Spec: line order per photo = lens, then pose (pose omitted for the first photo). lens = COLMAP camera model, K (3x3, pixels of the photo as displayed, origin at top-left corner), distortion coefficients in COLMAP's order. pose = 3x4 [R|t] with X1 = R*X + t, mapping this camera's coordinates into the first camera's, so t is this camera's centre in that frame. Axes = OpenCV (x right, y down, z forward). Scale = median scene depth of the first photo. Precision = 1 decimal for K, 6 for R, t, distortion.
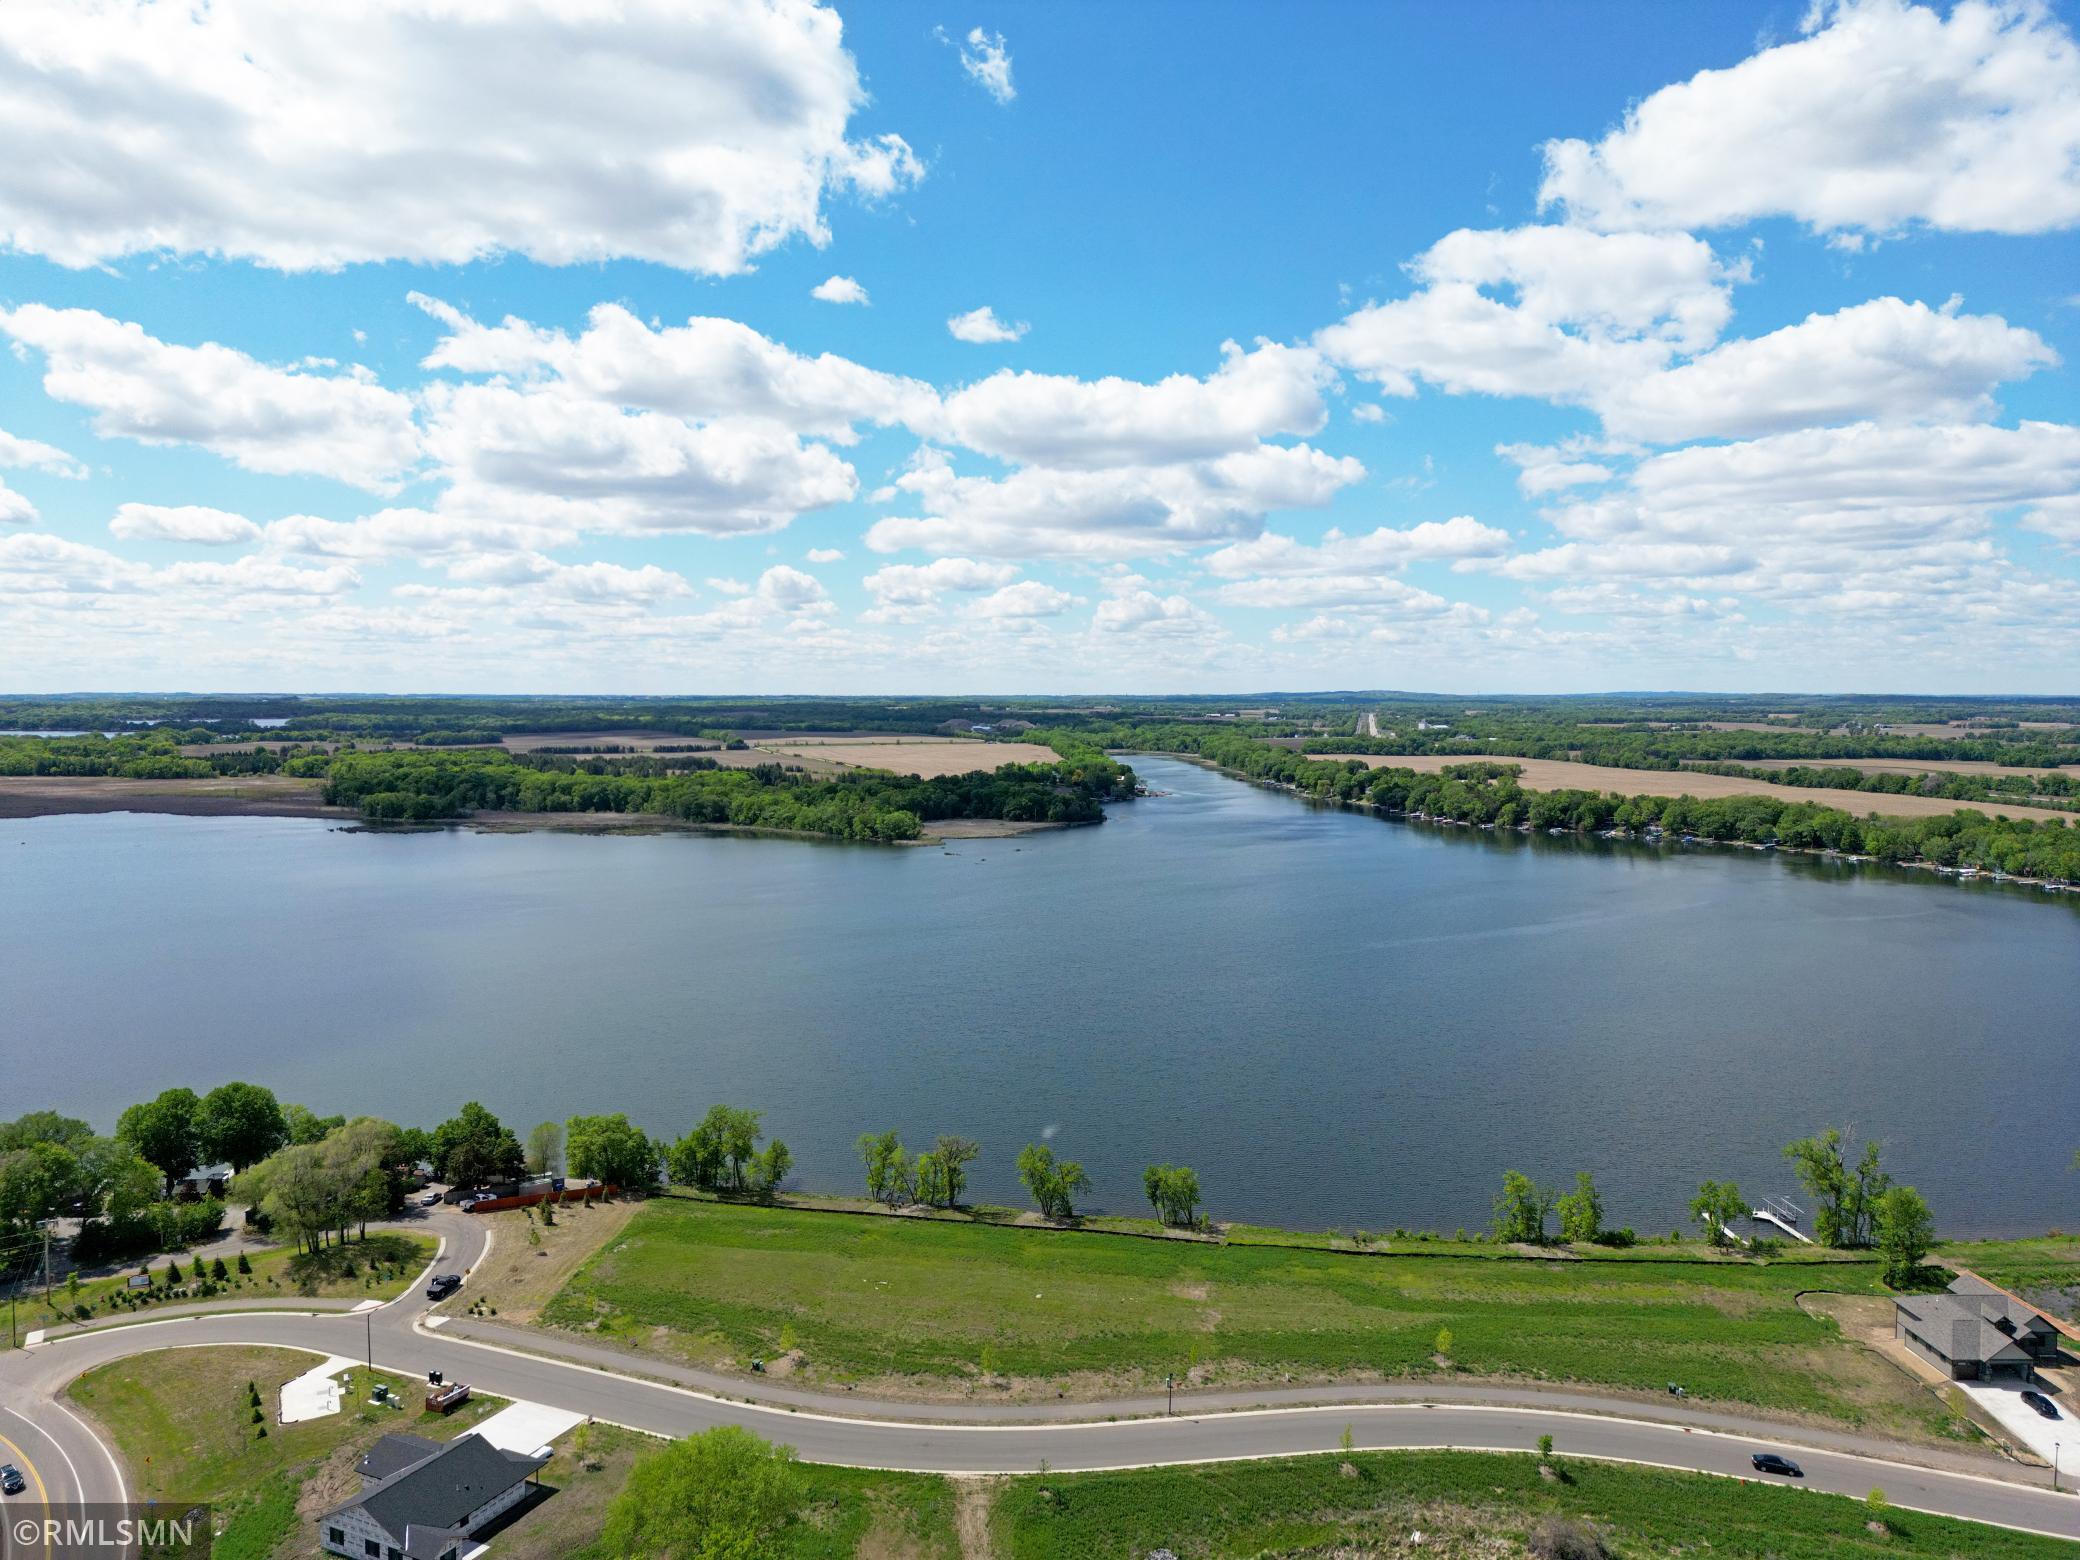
lens RADIAL K [[1448.3, 0, 1041.6], [0, 1448.3, 772.7], [0, 0, 1]] dist [0.097241, -0.103157]
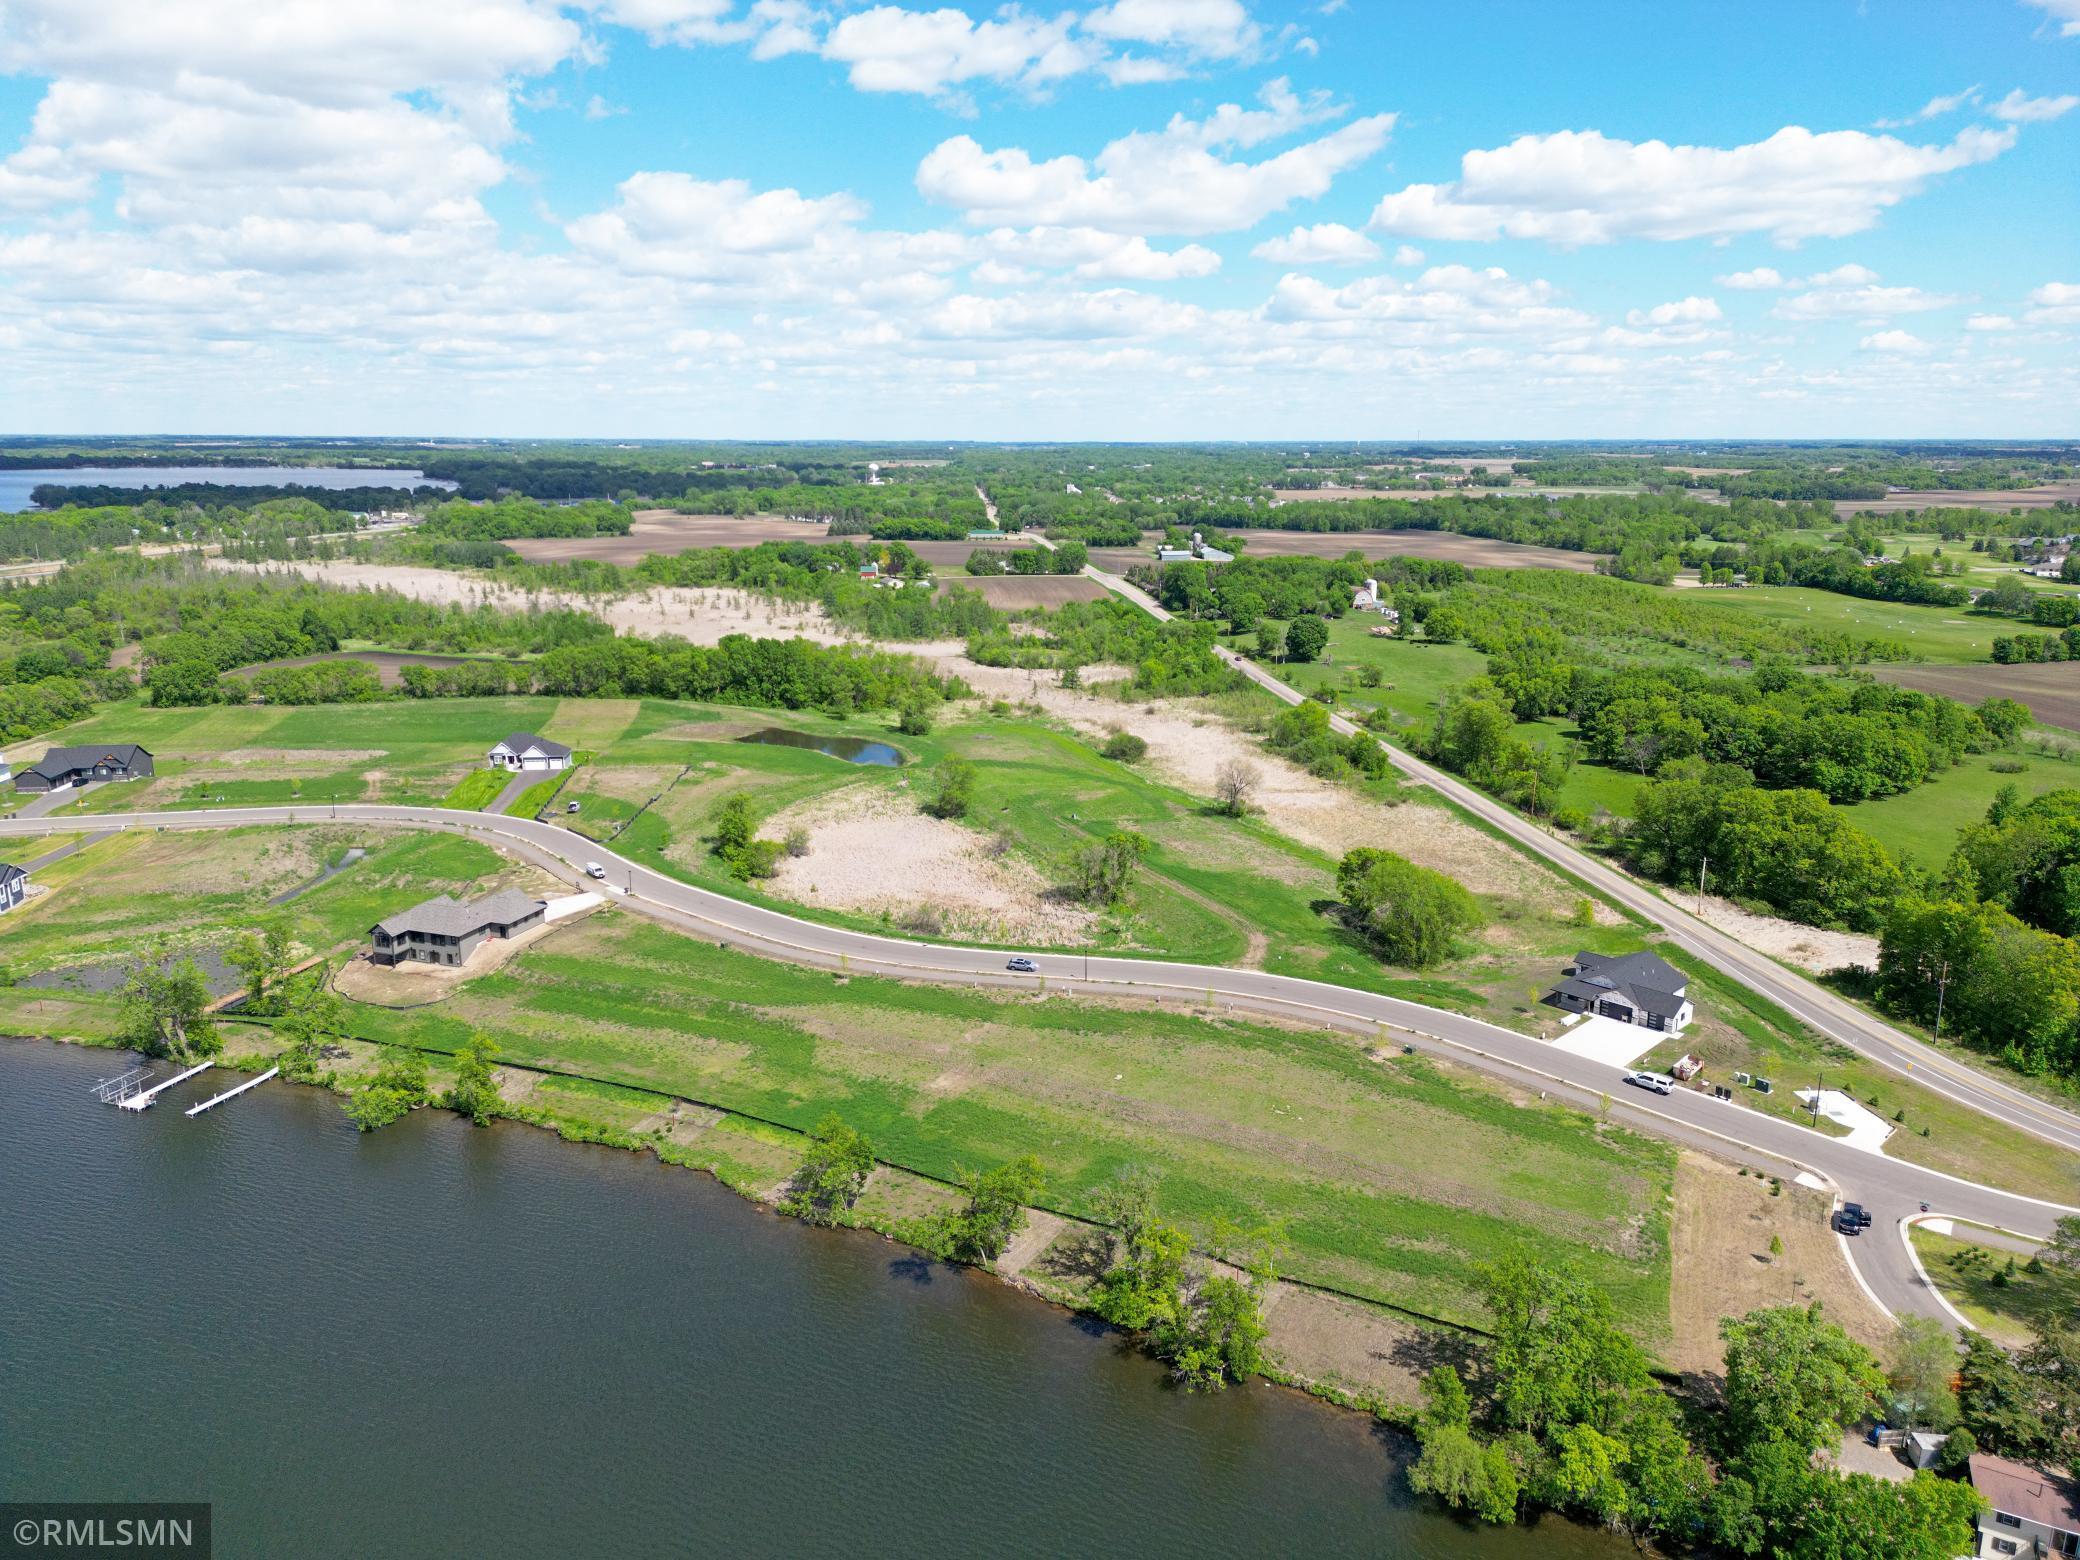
lens RADIAL K [[1445.0, 0, 1042.8], [0, 1445.0, 797.8], [0, 0, 1]] dist [0.072931, -0.050385]
pose [[-0.935721, -0.089437, 0.341215, -0.069407], [0.015964, 0.955595, 0.294251, -0.024826], [-0.352381, 0.280783, -0.892742, 0.482399]]
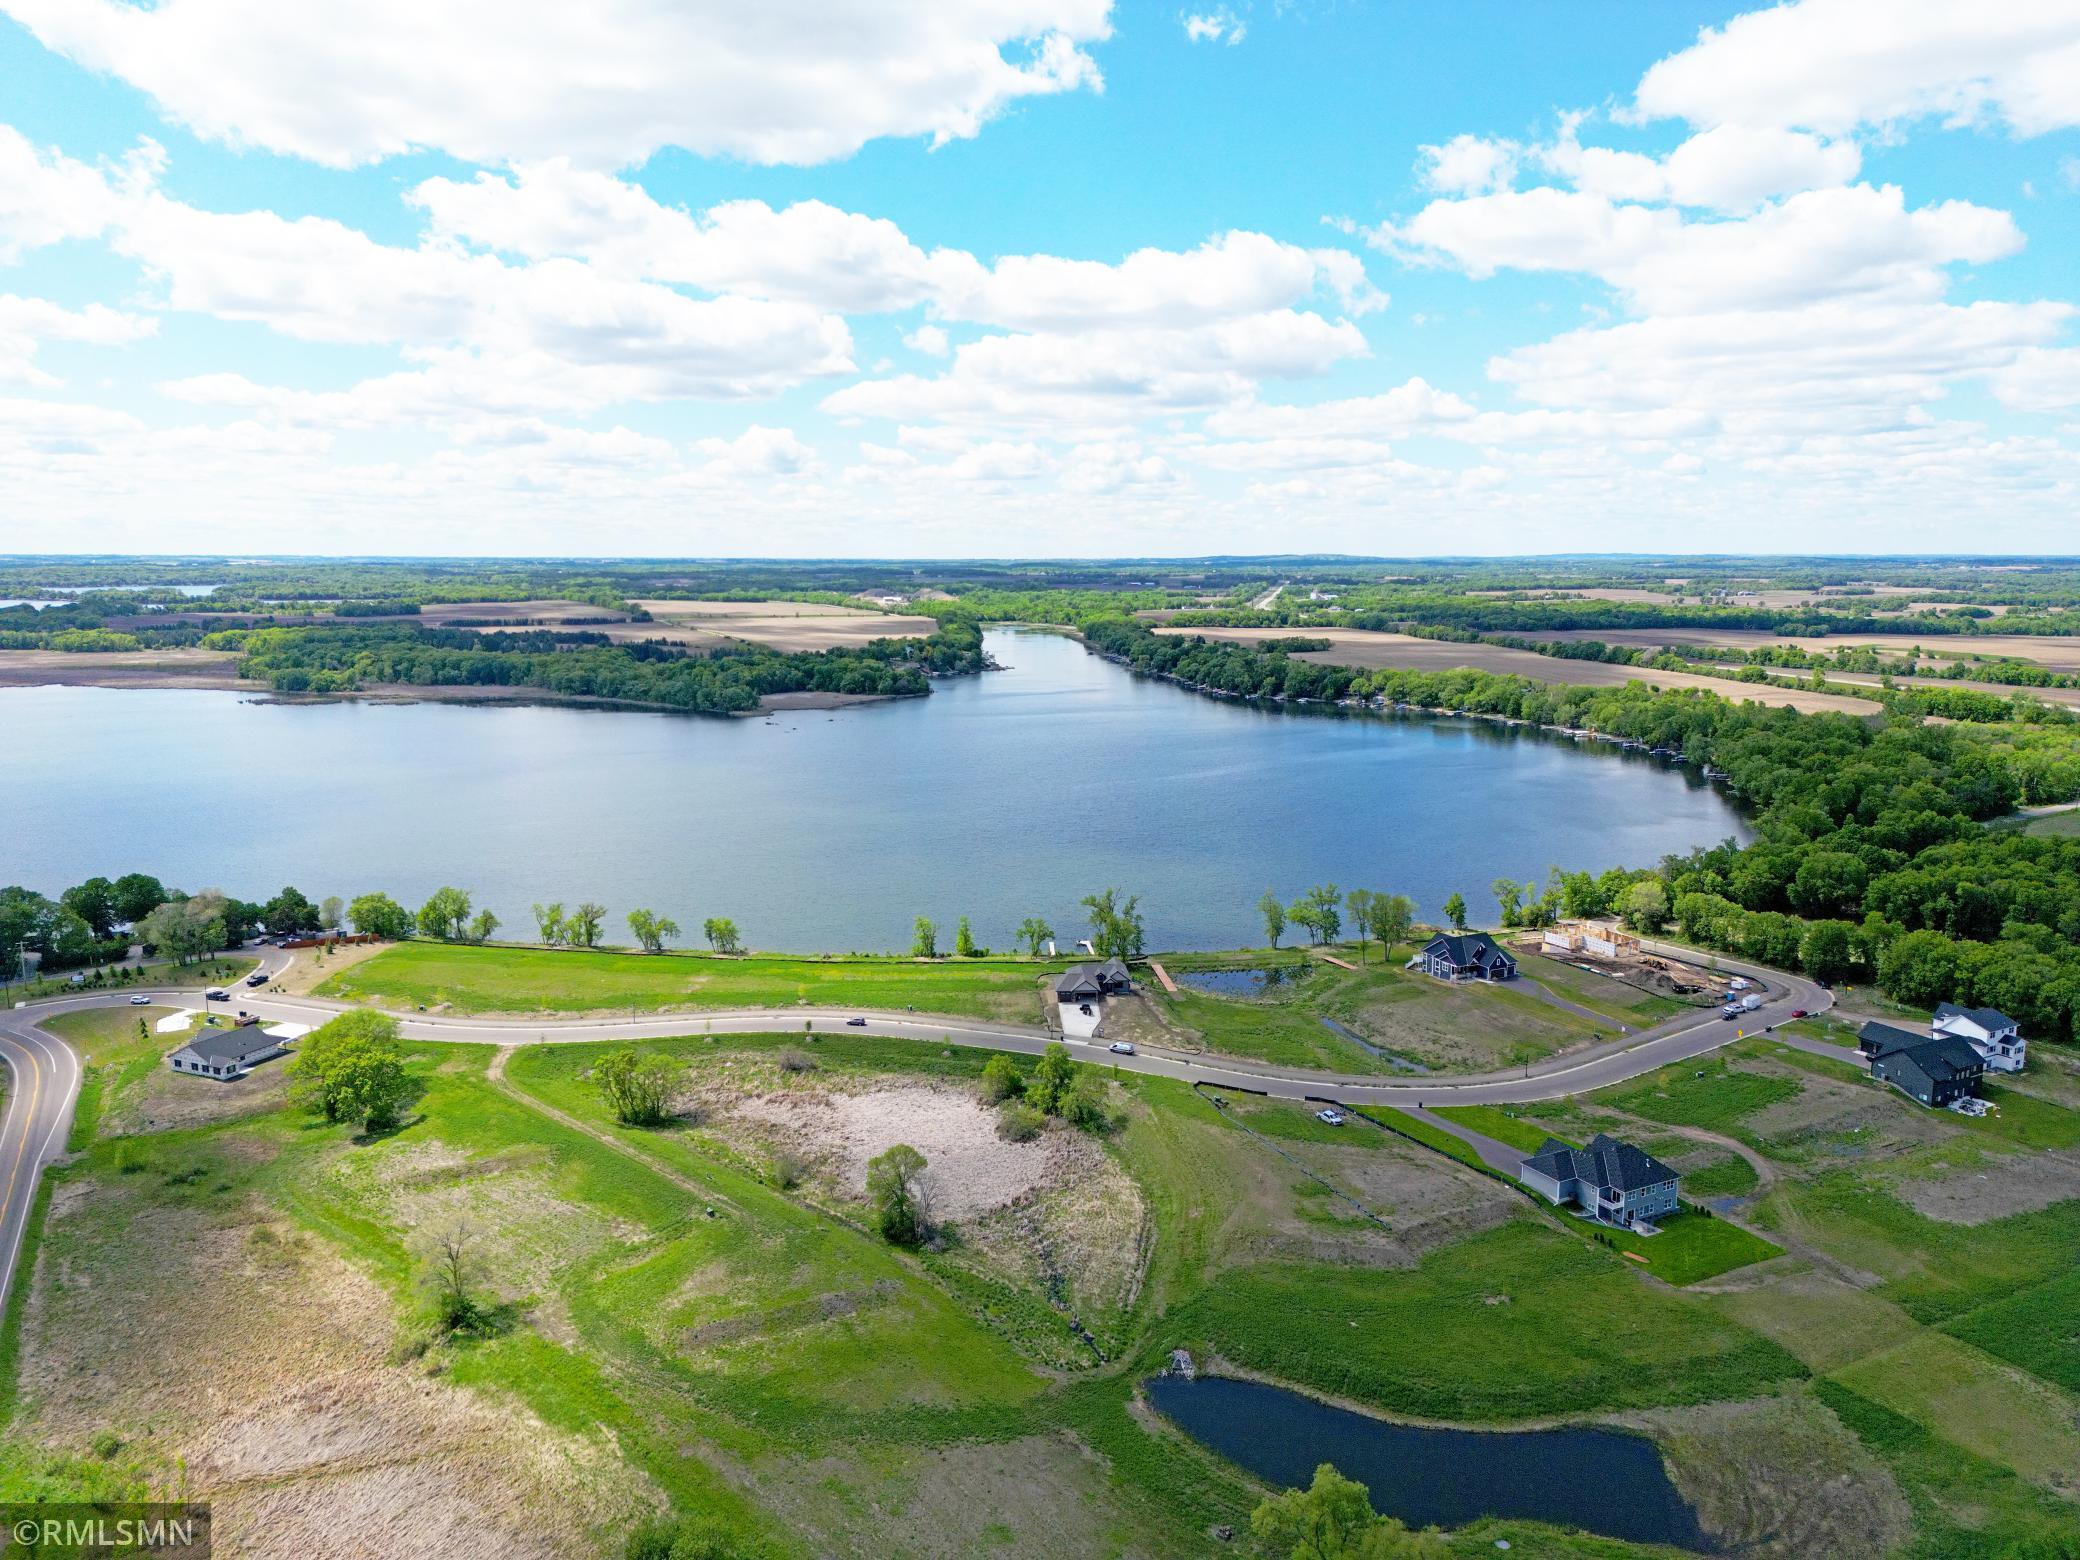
lens RADIAL K [[1448.3, 0, 1041.6], [0, 1448.3, 772.7], [0, 0, 1]] dist [0.097241, -0.103157]
pose [[0.999545, -0.005151, 0.029730, 0.127363], [0.002337, 0.995580, 0.093891, -0.015255], [-0.030082, -0.093779, 0.995138, -0.200427]]
